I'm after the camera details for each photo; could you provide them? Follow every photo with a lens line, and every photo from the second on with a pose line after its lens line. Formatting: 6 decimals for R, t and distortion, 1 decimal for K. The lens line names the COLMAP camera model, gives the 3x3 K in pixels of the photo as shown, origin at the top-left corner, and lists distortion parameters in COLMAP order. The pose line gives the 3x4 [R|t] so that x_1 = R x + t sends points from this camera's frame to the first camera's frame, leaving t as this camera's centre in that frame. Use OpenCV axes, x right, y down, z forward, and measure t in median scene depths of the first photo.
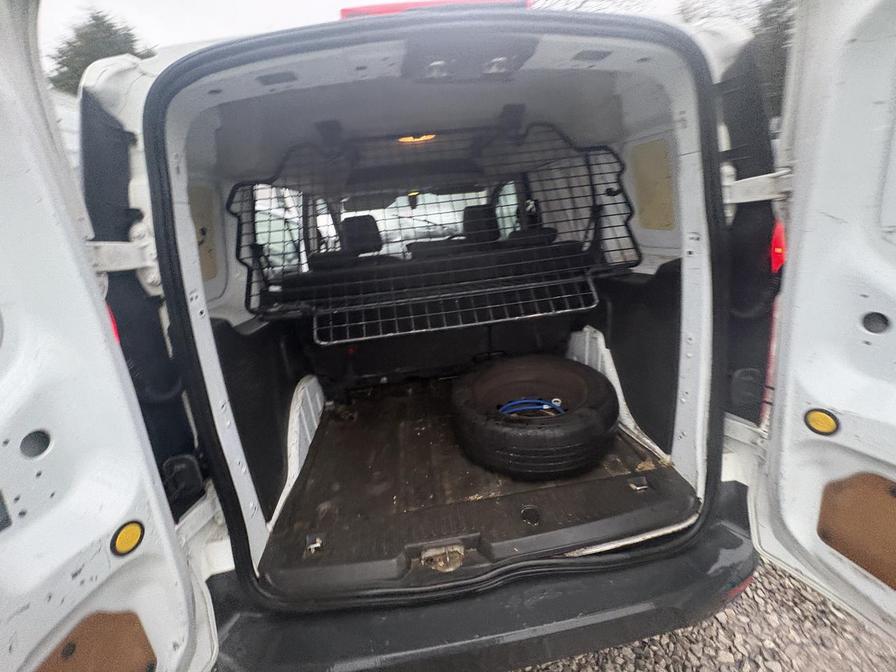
lens RADIAL K [[355.7, 0, 448.4], [0, 355.7, 336.5], [0, 0, 1]] dist [0.001022, -0.000205]
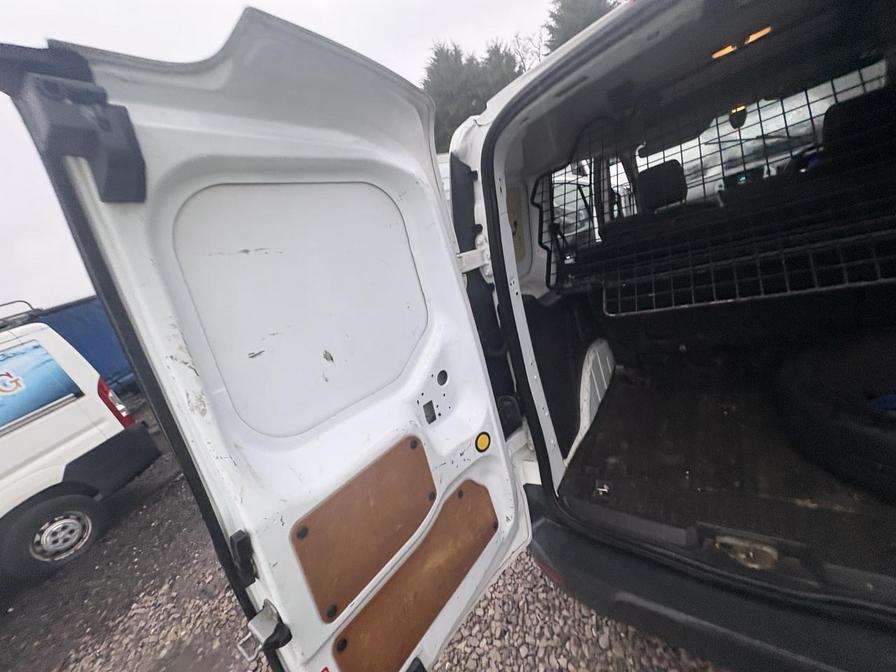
lens RADIAL K [[360.2, 0, 449.4], [0, 360.2, 336.5], [0, 0, 1]] dist [-0.000251, -0.000105]
pose [[0.715461, 0.047583, -0.697031, 0.067131], [0.039376, 0.993346, 0.108227, -0.059194], [0.697543, -0.104878, 0.708826, -0.139772]]
